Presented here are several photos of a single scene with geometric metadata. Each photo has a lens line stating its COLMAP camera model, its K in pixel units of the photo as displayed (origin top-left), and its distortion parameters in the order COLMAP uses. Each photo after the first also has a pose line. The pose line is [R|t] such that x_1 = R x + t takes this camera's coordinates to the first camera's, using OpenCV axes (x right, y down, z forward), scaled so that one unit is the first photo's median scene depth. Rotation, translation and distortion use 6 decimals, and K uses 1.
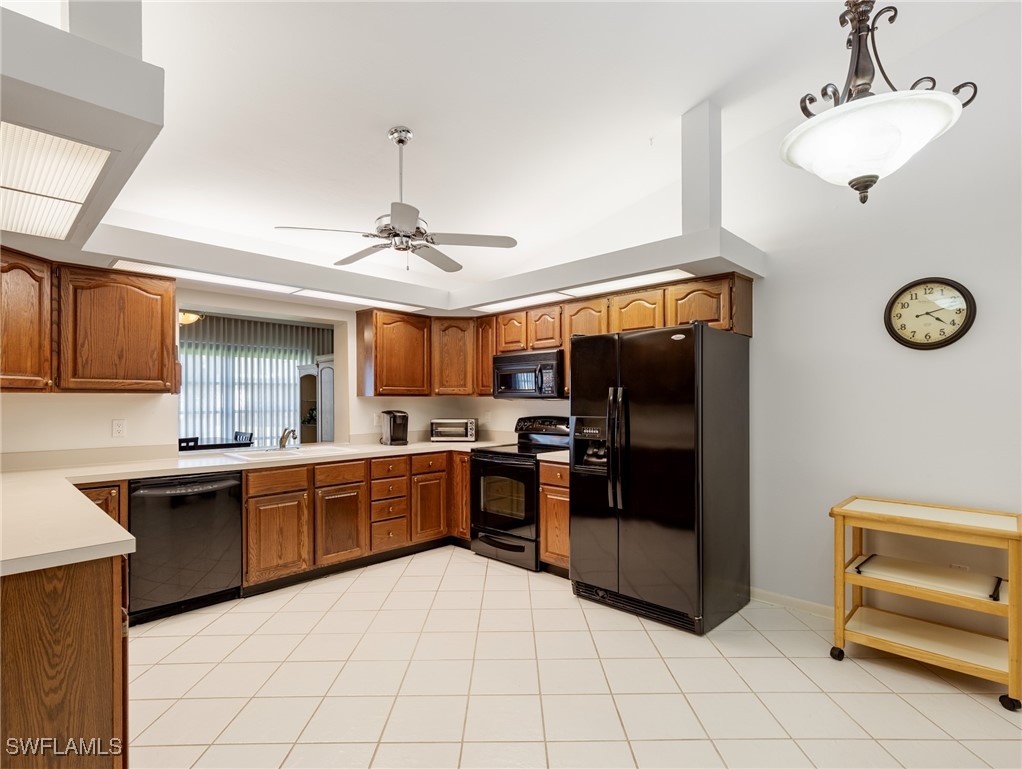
lens RADIAL K [[522.5, 0, 513.4], [0, 522.5, 396.7], [0, 0, 1]] dist [0.003415, -0.001068]
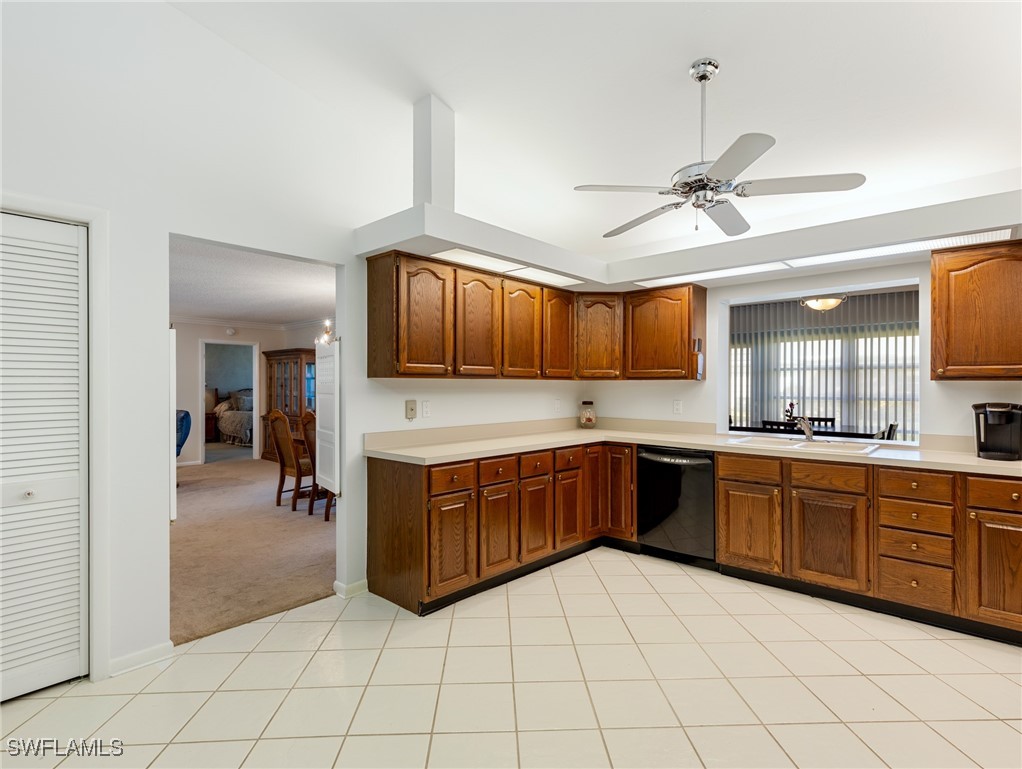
lens RADIAL K [[507.2, 0, 508.0], [0, 507.2, 386.3], [0, 0, 1]] dist [-0.000566, -0.000316]
pose [[0.032445, 0.002902, -0.999469, 0.436853], [0.003359, 0.999990, 0.003013, 0.003798], [0.999468, -0.003455, 0.032435, 0.486712]]
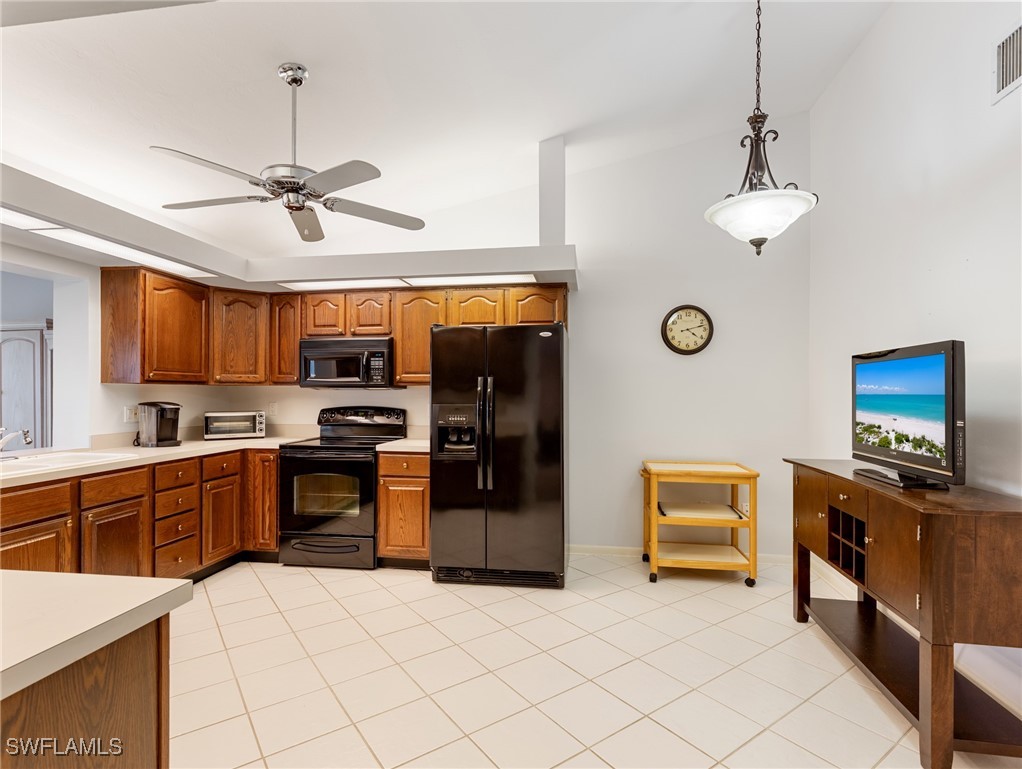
lens RADIAL K [[522.0, 0, 513.4], [0, 522.0, 387.1], [0, 0, 1]] dist [0.003104, -0.000209]
pose [[0.813272, 0.008238, 0.581826, -0.307188], [-0.005505, 0.999964, -0.006464, 0.008159], [-0.581858, 0.002054, 0.813288, 0.078278]]
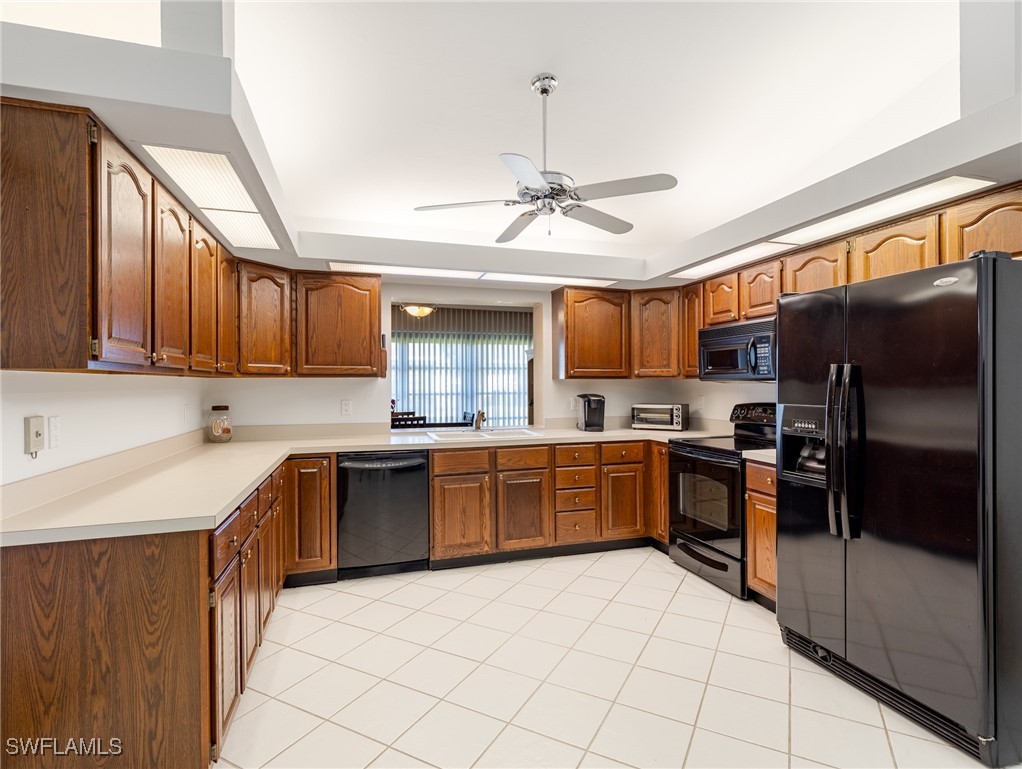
lens RADIAL K [[515.2, 0, 512.1], [0, 515.2, 382.6], [0, 0, 1]] dist [0.001545, -0.000242]
pose [[0.875535, -0.002417, -0.483148, 0.116788], [0.005252, 0.999976, 0.004516, 0.001362], [0.483126, -0.006491, 0.875527, 0.151910]]
